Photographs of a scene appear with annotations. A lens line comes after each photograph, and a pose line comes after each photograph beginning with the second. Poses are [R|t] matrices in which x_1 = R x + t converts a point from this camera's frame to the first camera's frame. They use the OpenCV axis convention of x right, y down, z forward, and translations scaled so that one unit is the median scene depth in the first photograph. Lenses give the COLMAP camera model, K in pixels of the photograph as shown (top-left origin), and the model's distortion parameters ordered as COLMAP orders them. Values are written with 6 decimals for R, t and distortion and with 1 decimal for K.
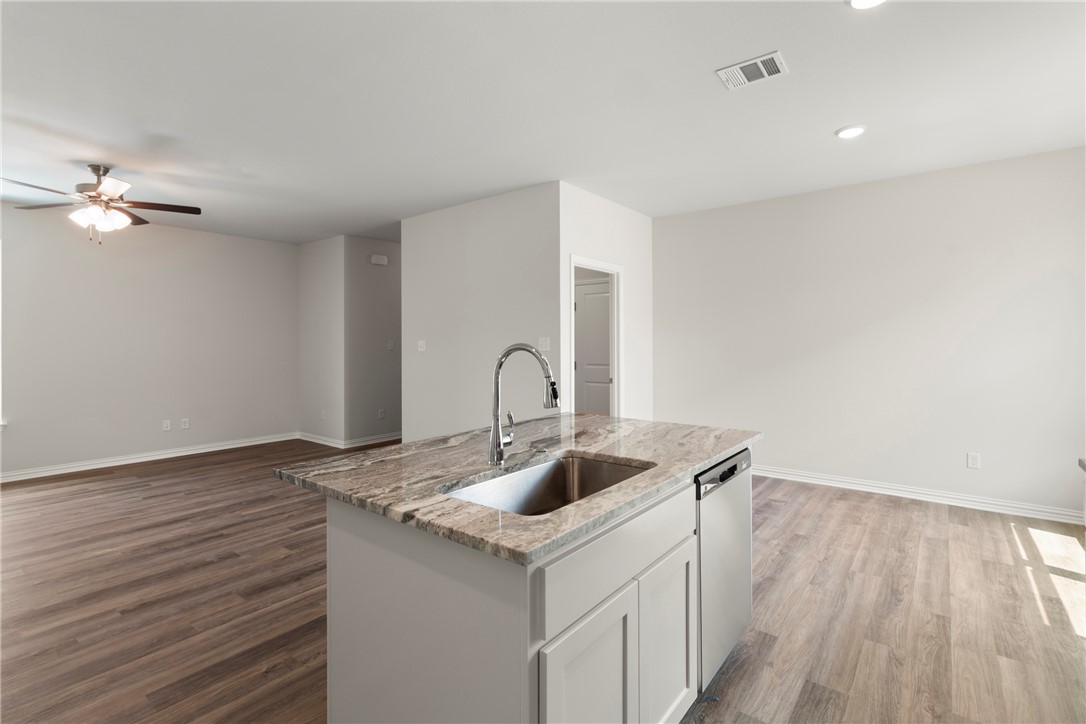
lens RADIAL K [[508.0, 0, 537.6], [0, 508.0, 341.4], [0, 0, 1]] dist [0.002677, 0.000460]
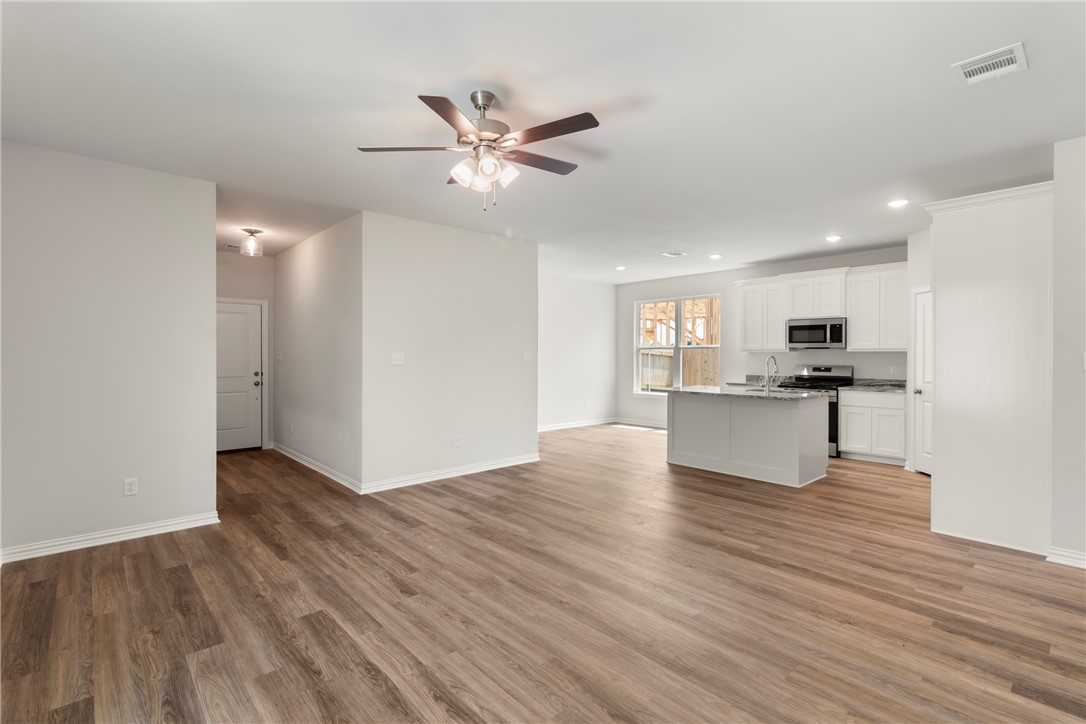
lens RADIAL K [[508.0, 0, 547.3], [0, 508.0, 355.7], [0, 0, 1]] dist [0.002677, 0.000460]
pose [[0.167034, 0.003334, 0.985946, -1.771830], [-0.003157, 0.999991, -0.002847, 0.007596], [-0.985946, -0.002637, 0.167043, 0.926996]]
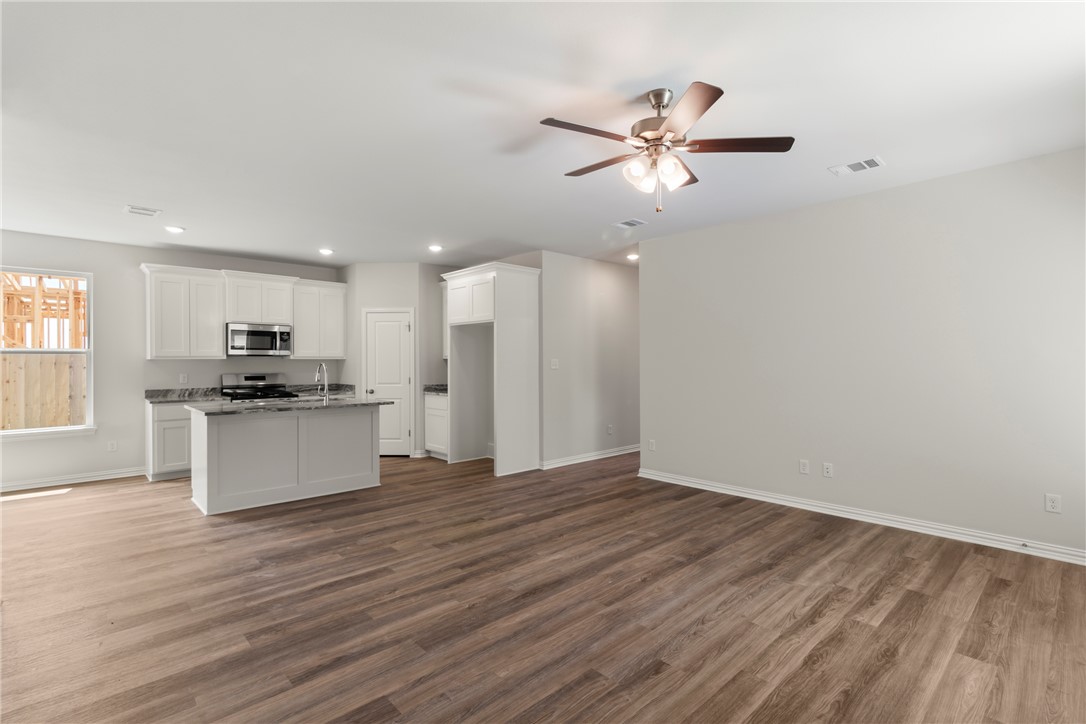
lens RADIAL K [[508.0, 0, 548.6], [0, 508.0, 364.6], [0, 0, 1]] dist [0.002677, 0.000460]
pose [[-0.989639, 0.008417, 0.143328, -0.941675], [0.008952, 0.999955, 0.003090, 0.006978], [-0.143295, 0.004341, -0.989670, 1.950921]]
